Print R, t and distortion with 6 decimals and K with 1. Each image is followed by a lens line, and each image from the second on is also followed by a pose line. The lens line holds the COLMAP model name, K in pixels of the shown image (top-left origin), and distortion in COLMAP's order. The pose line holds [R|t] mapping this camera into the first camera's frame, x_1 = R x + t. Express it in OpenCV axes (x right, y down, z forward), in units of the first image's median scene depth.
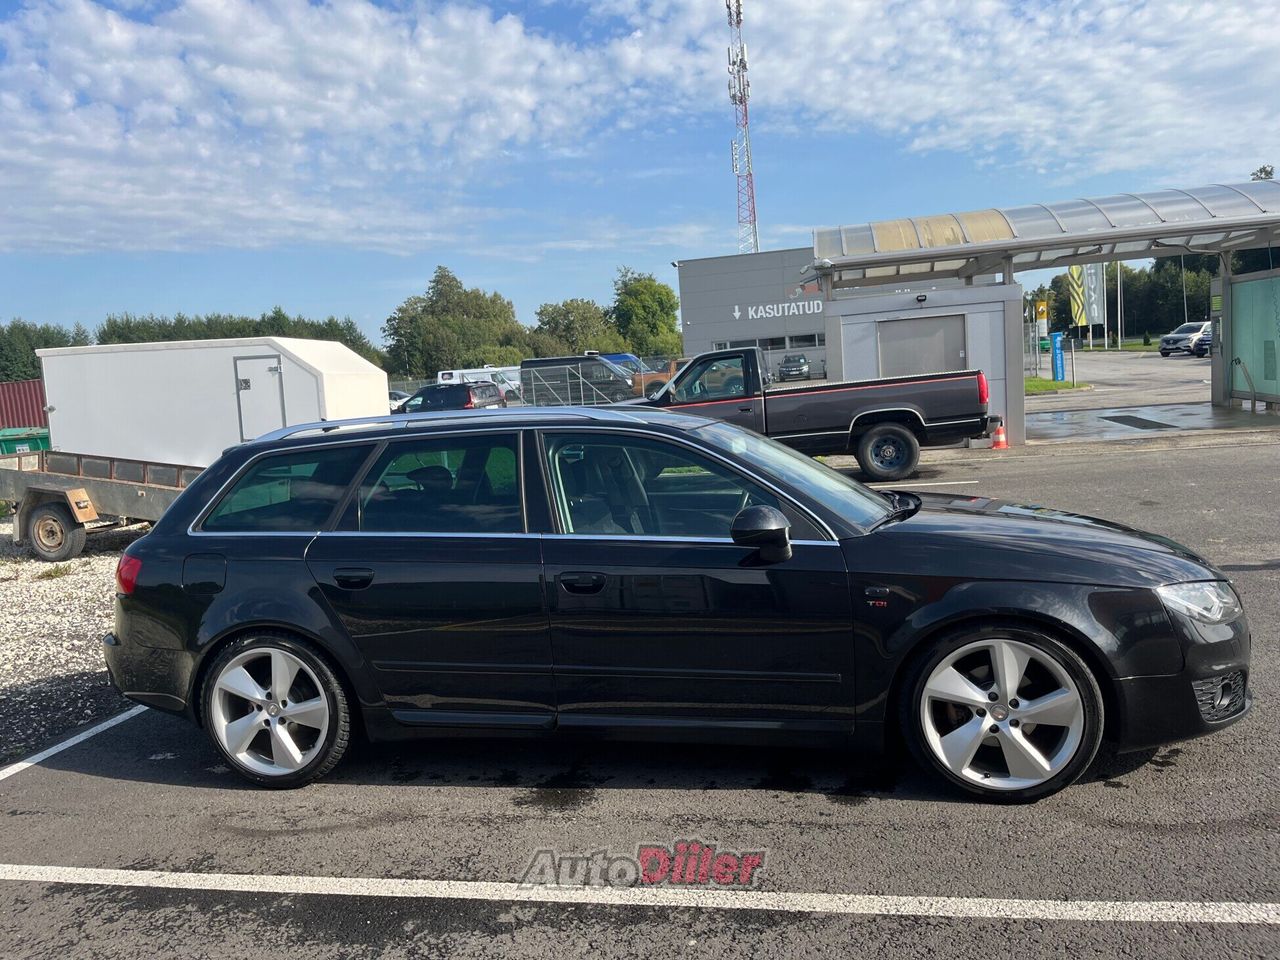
lens RADIAL K [[965.3, 0, 633.7], [0, 965.3, 481.2], [0, 0, 1]] dist [0.058342, -0.083507]
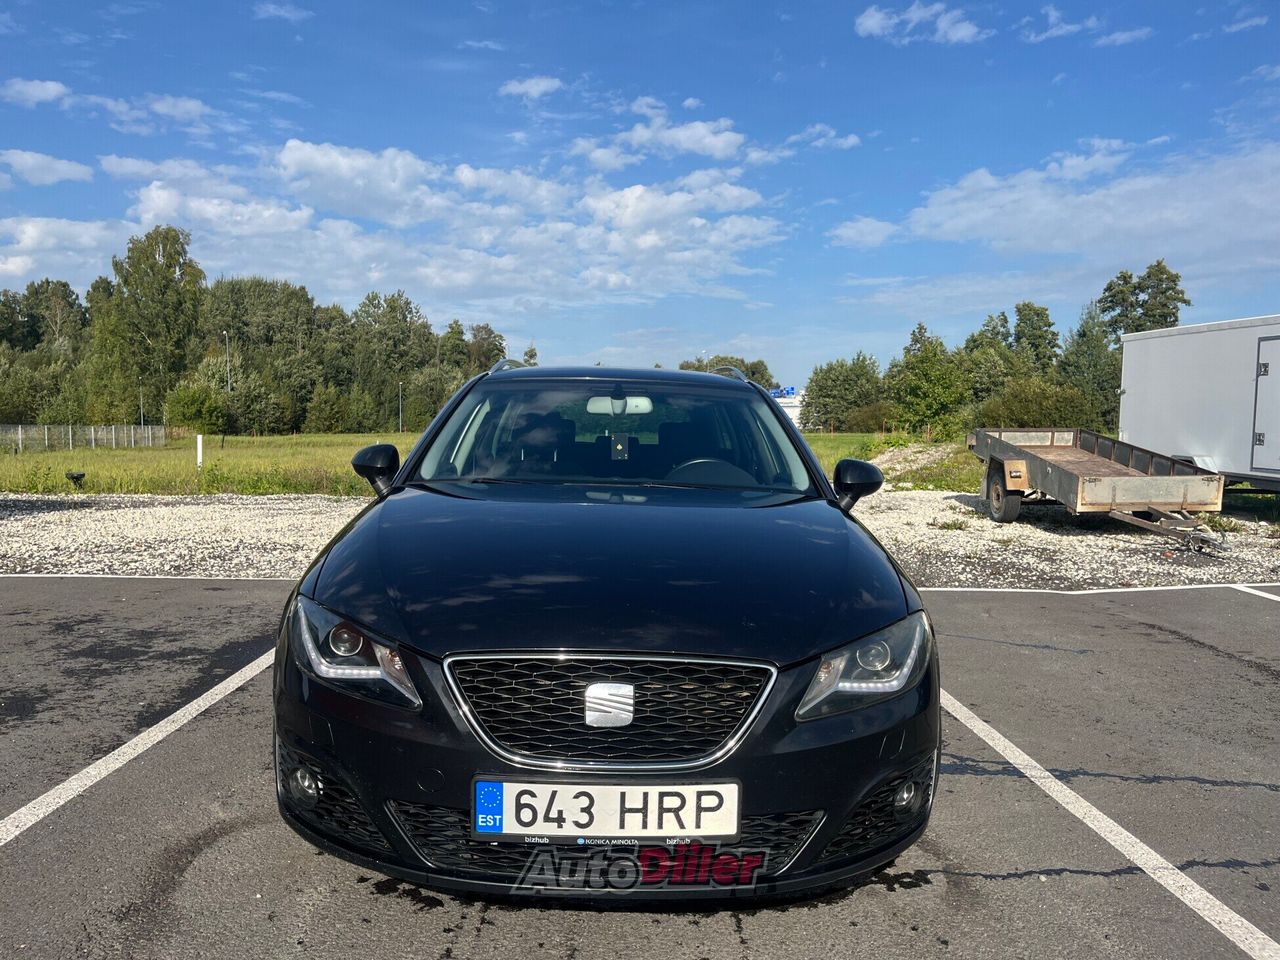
lens RADIAL K [[965.3, 0, 633.9], [0, 965.3, 490.1], [0, 0, 1]] dist [0.058342, -0.083507]
pose [[0.228238, 0.129895, -0.964901, 0.301701], [-0.118497, 0.987398, 0.104894, -0.017430], [0.966367, 0.090397, 0.240754, 0.248169]]
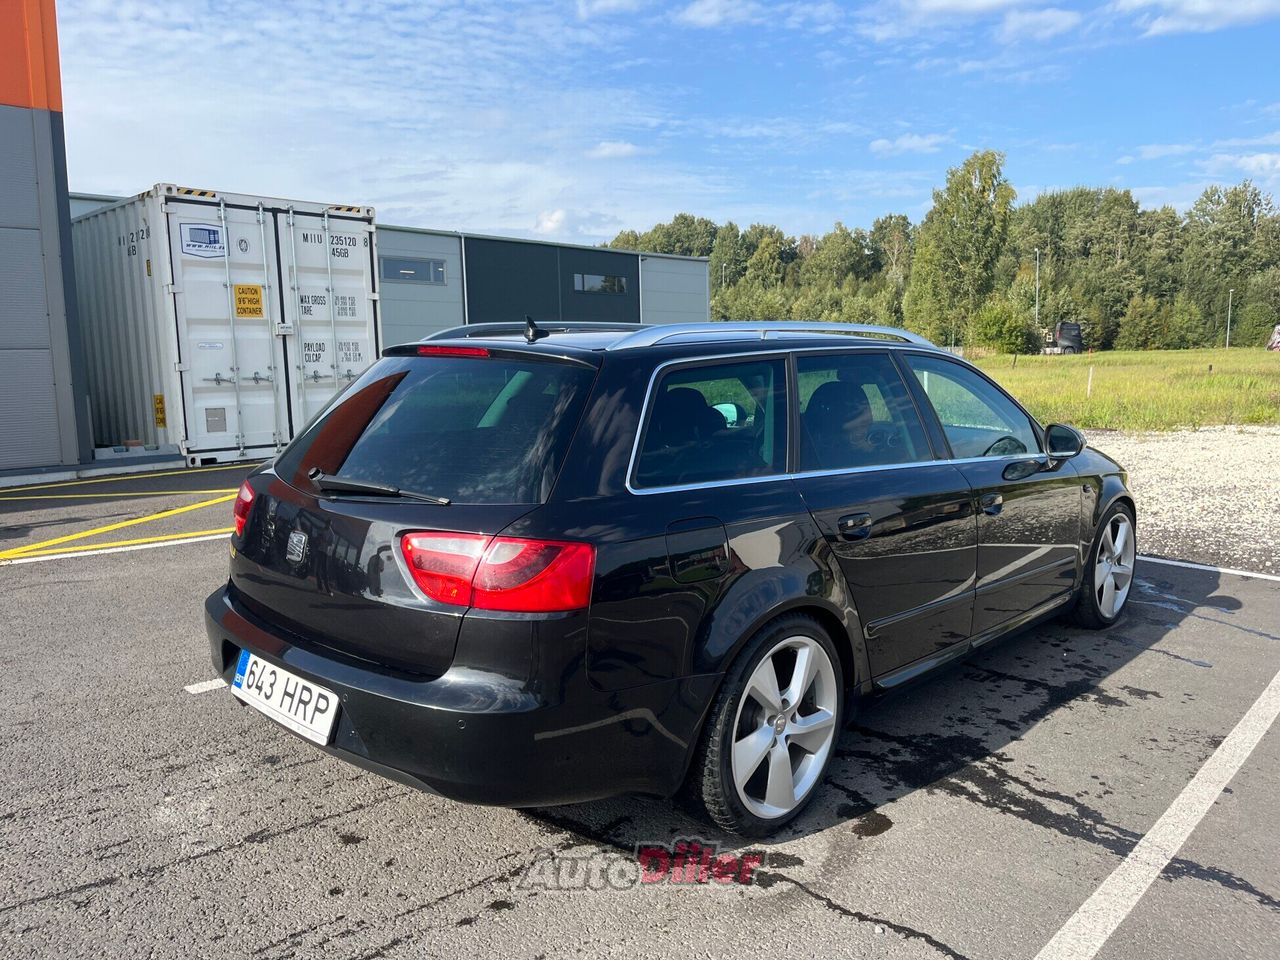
lens RADIAL K [[965.3, 0, 648.0], [0, 965.3, 471.9], [0, 0, 1]] dist [0.058342, -0.083507]
pose [[-0.522356, 0.181286, -0.833235, 0.299157], [-0.036331, 0.971522, 0.234149, -0.049905], [0.851953, 0.152581, -0.500894, 0.408791]]
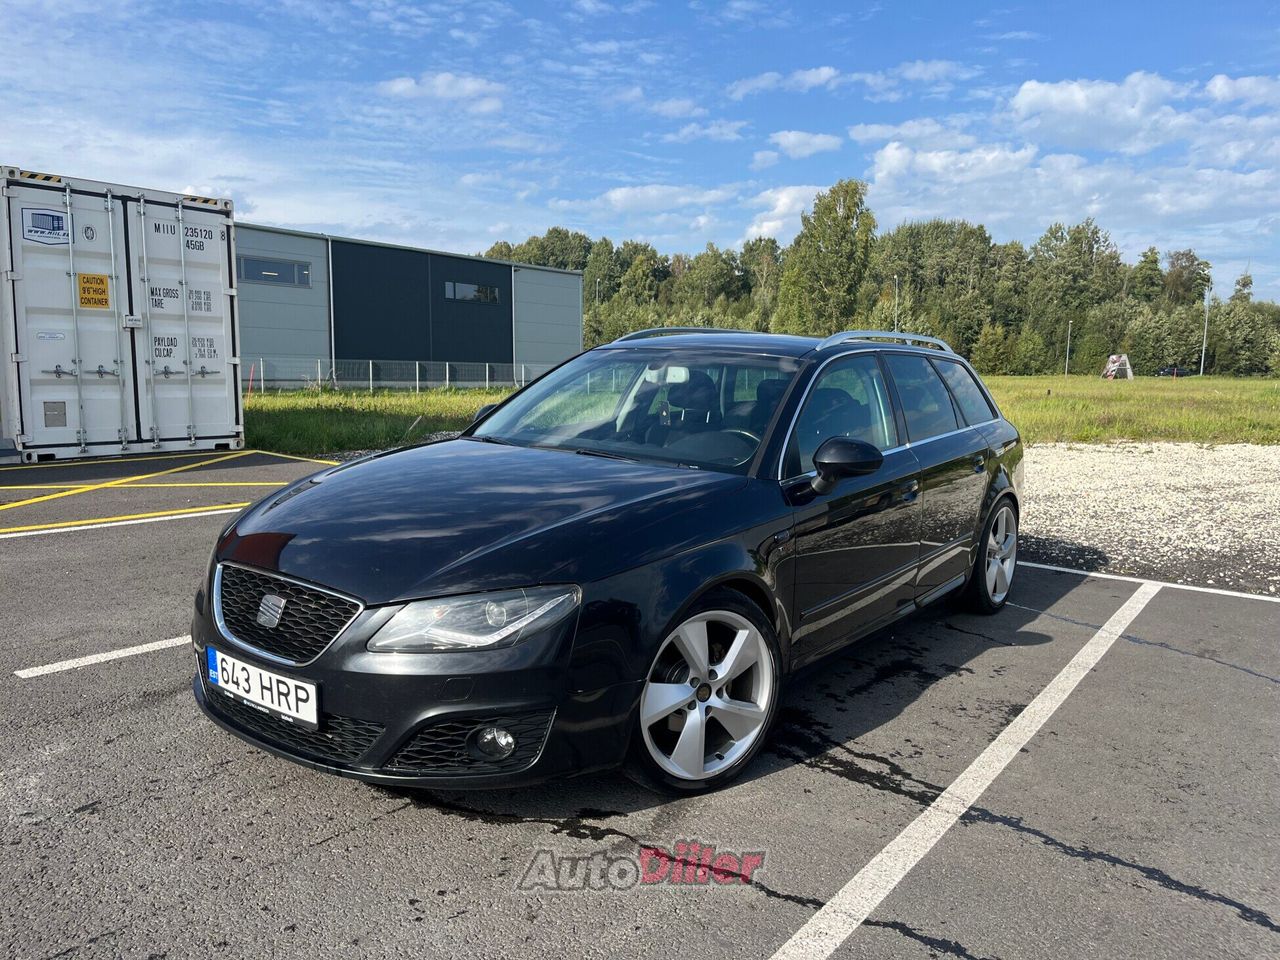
lens RADIAL K [[965.3, 0, 632.0], [0, 965.3, 475.9], [0, 0, 1]] dist [0.058342, -0.083507]
pose [[-0.424715, 0.165773, -0.890021, 0.305651], [-0.075945, 0.973104, 0.217489, -0.044729], [0.902136, 0.159963, -0.400702, 0.419291]]
